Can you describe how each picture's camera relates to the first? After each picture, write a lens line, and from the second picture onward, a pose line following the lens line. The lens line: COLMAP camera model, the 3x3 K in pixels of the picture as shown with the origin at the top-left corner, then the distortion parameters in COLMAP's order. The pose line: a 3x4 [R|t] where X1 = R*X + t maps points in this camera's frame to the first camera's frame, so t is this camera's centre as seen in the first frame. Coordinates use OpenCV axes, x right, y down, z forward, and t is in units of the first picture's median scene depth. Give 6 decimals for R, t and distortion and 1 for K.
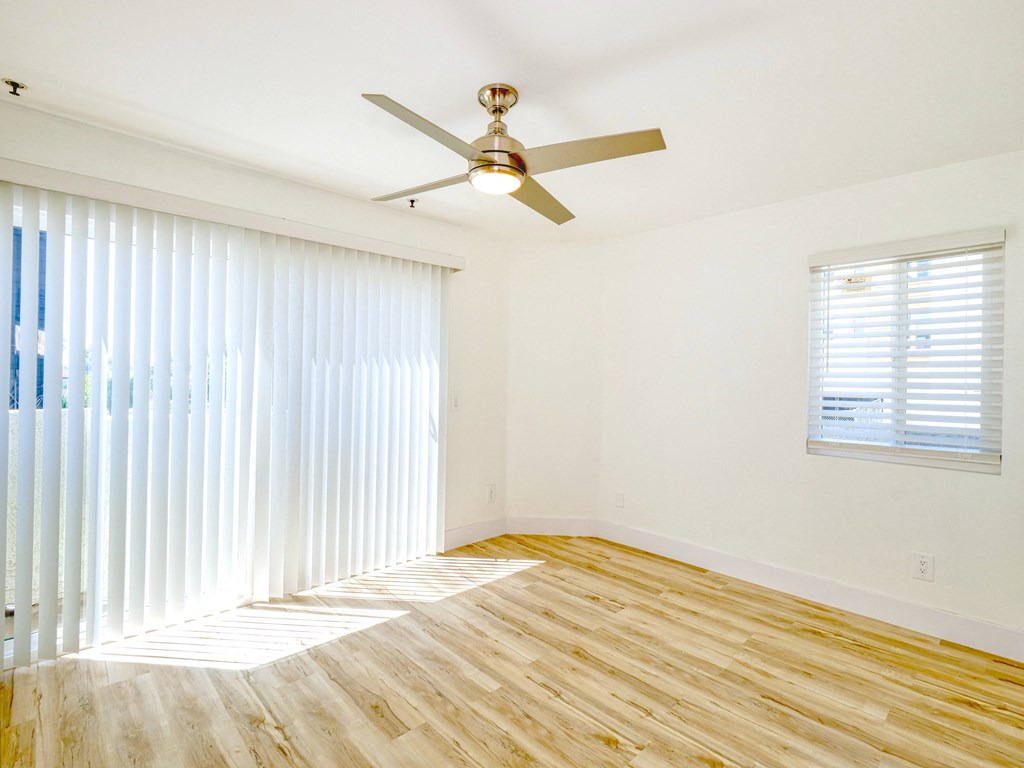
lens RADIAL K [[497.4, 0, 512.0], [0, 497.4, 384.0], [0, 0, 1]] dist [-0.004744, -0.001420]
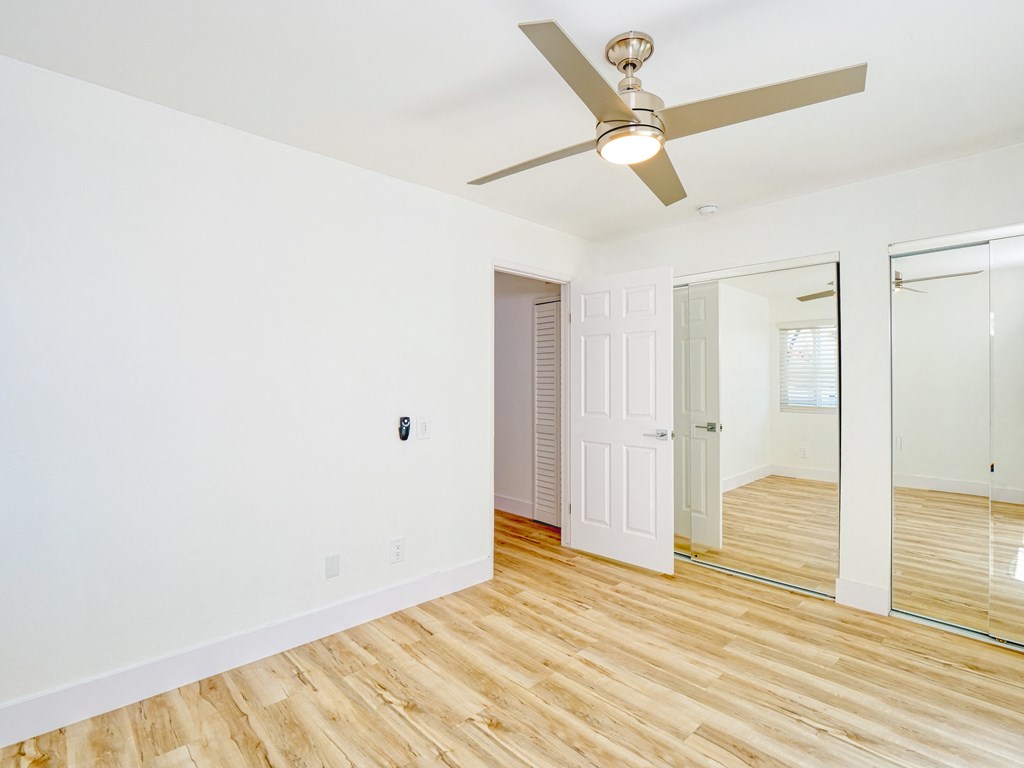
lens RADIAL K [[497.4, 0, 512.0], [0, 497.4, 384.0], [0, 0, 1]] dist [-0.004744, -0.001420]
pose [[-0.999729, -0.022169, 0.007052, 0.168390], [-0.022150, 0.999751, 0.002702, -0.000739], [-0.007110, 0.002545, -0.999971, 1.985151]]
